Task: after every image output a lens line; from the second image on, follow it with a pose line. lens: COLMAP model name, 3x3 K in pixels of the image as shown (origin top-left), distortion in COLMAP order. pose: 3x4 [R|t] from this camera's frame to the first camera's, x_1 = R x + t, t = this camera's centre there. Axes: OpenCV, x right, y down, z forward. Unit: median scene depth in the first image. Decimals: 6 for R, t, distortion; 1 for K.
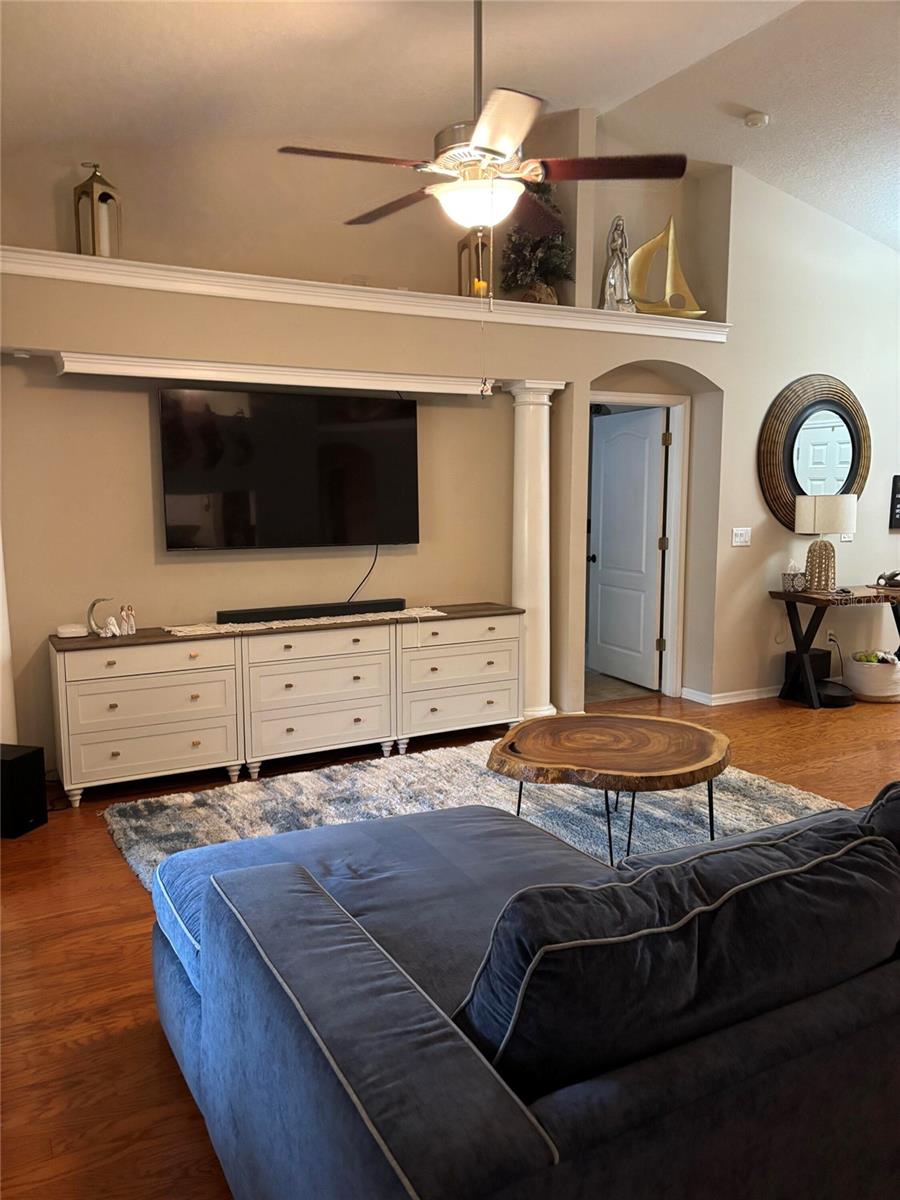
lens RADIAL K [[907.4, 0, 442.5], [0, 907.4, 602.1], [0, 0, 1]] dist [0.055711, -0.050307]
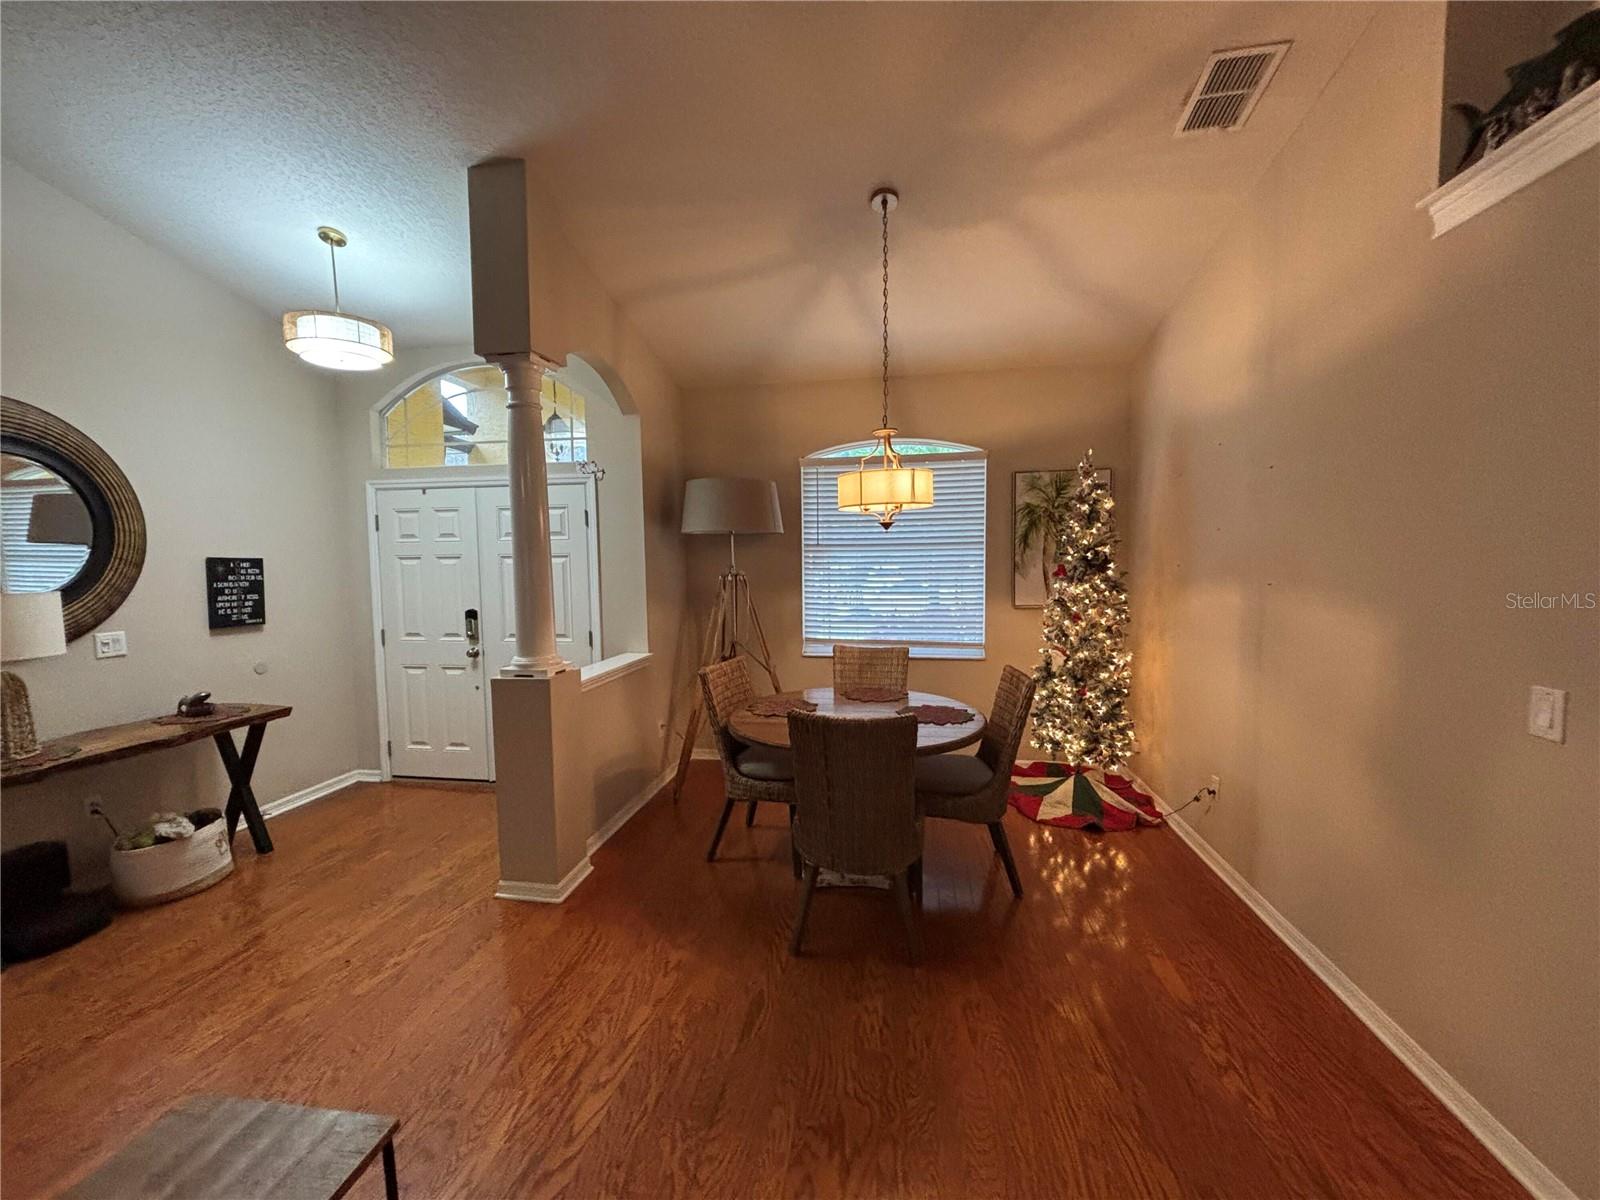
lens RADIAL K [[649.5, 0, 798.3], [0, 649.5, 601.3], [0, 0, 1]] dist [-0.001616, 0.000671]
pose [[0.598164, -0.065632, 0.798682, 0.561246], [0.111288, 0.993787, -0.001683, -0.077596], [-0.793609, 0.089890, 0.601752, 0.489889]]
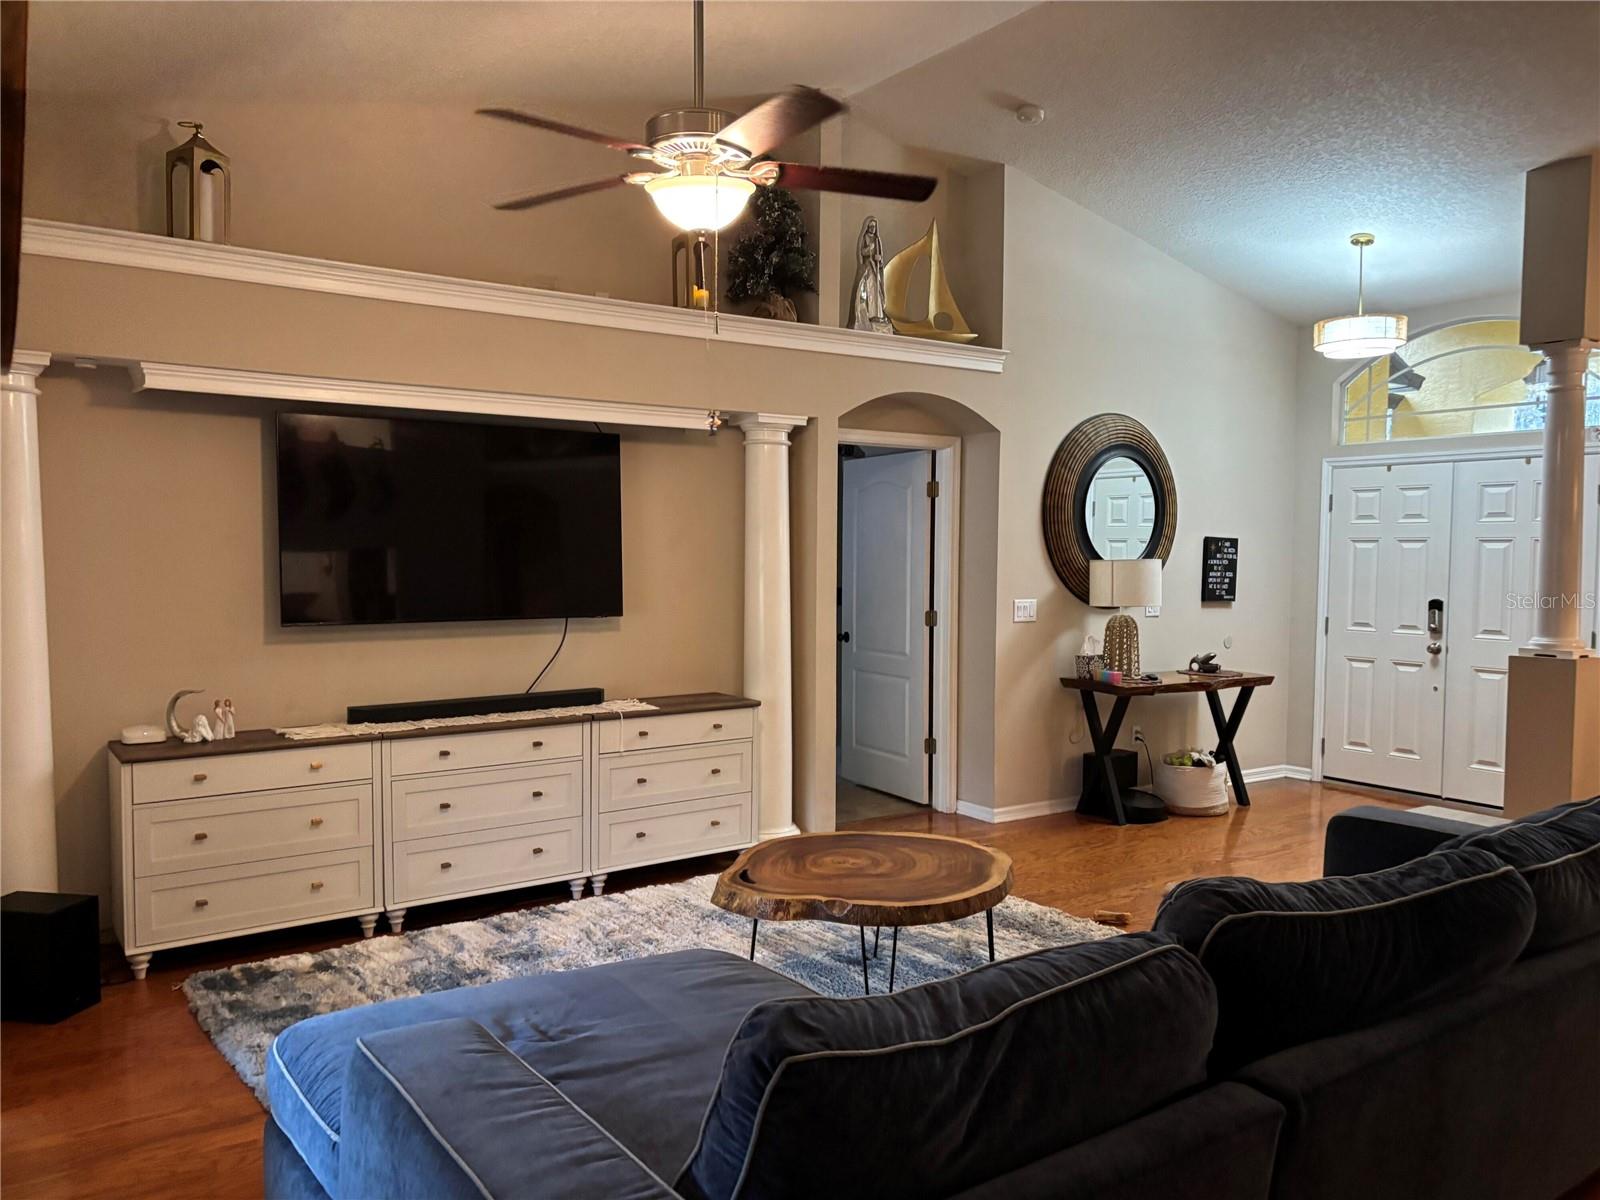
lens RADIAL K [[1209.8, 0, 800.6], [0, 1209.8, 607.5], [0, 0, 1]] dist [0.055711, -0.050307]
pose [[0.992168, 0.002527, 0.124888, -0.004565], [0.006878, 0.997173, -0.074820, 0.006291], [-0.124724, 0.075093, 0.989346, -0.043897]]
